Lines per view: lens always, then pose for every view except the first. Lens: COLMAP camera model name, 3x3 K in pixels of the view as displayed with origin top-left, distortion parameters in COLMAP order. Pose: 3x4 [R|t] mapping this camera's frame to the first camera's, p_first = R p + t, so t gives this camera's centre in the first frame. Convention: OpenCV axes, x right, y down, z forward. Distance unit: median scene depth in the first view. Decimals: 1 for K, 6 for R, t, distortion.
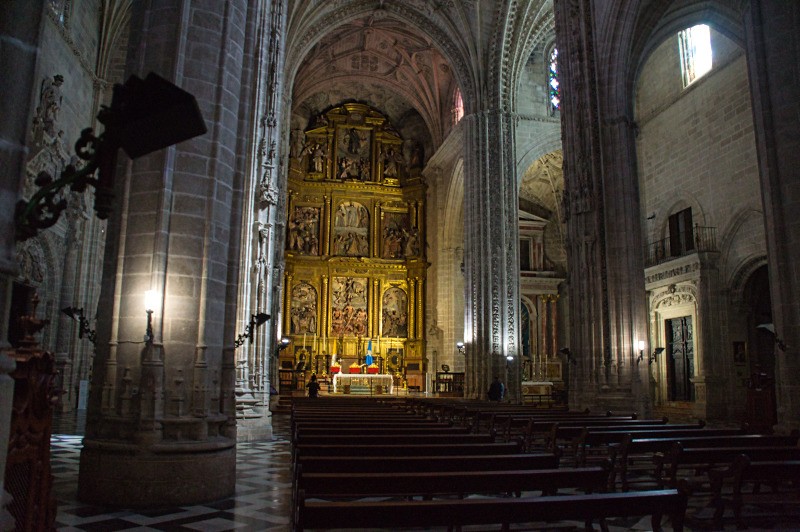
lens RADIAL K [[627.5, 0, 400.0], [0, 627.5, 266.0], [0, 0, 1]] dist [-0.186603, 0.150914]
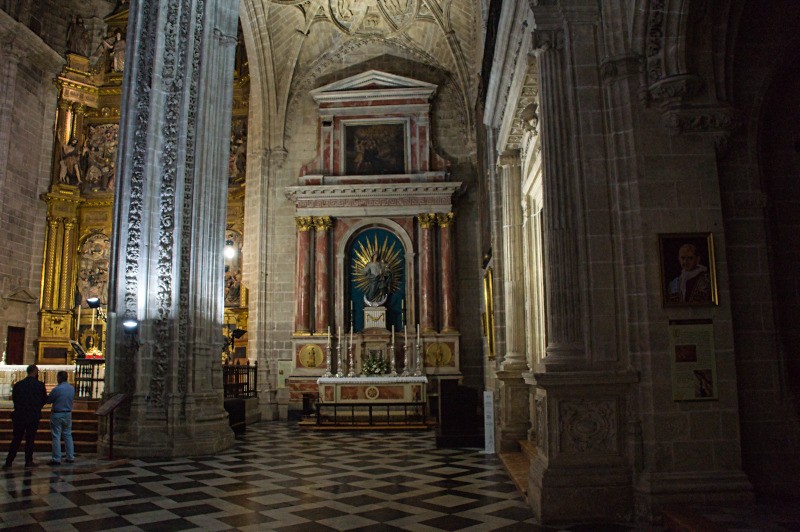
lens RADIAL K [[622.2, 0, 400.0], [0, 622.2, 266.0], [0, 0, 1]] dist [-0.193685, 0.155940]
pose [[0.970237, -0.063546, -0.233670, 0.416362], [0.066219, 0.997799, 0.003606, 0.108629], [0.232926, -0.018972, 0.972309, 0.582787]]
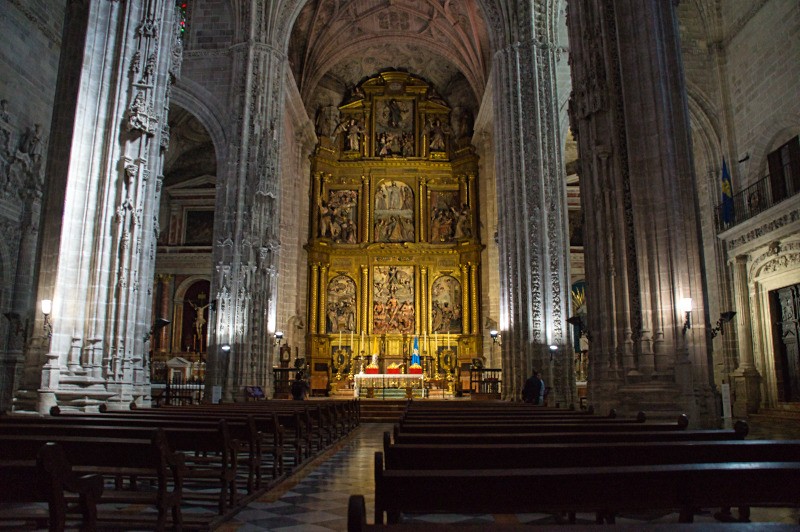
lens RADIAL K [[627.5, 0, 400.0], [0, 627.5, 266.0], [0, 0, 1]] dist [-0.186603, 0.150914]
pose [[0.980248, -0.048455, -0.191747, 0.129272], [0.044696, 0.998715, -0.023884, 0.052024], [0.192658, 0.014842, 0.981154, 0.190178]]
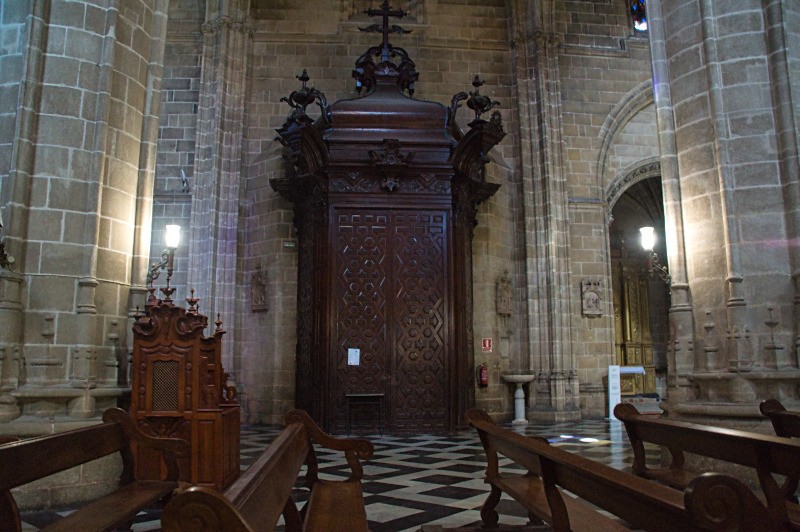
lens RADIAL K [[627.5, 0, 400.0], [0, 627.5, 266.0], [0, 0, 1]] dist [-0.186603, 0.150914]
pose [[-0.096024, -0.173420, -0.980156, 0.224811], [0.170764, 0.967237, -0.187863, 0.093557], [0.980622, -0.185415, -0.063264, 0.328638]]
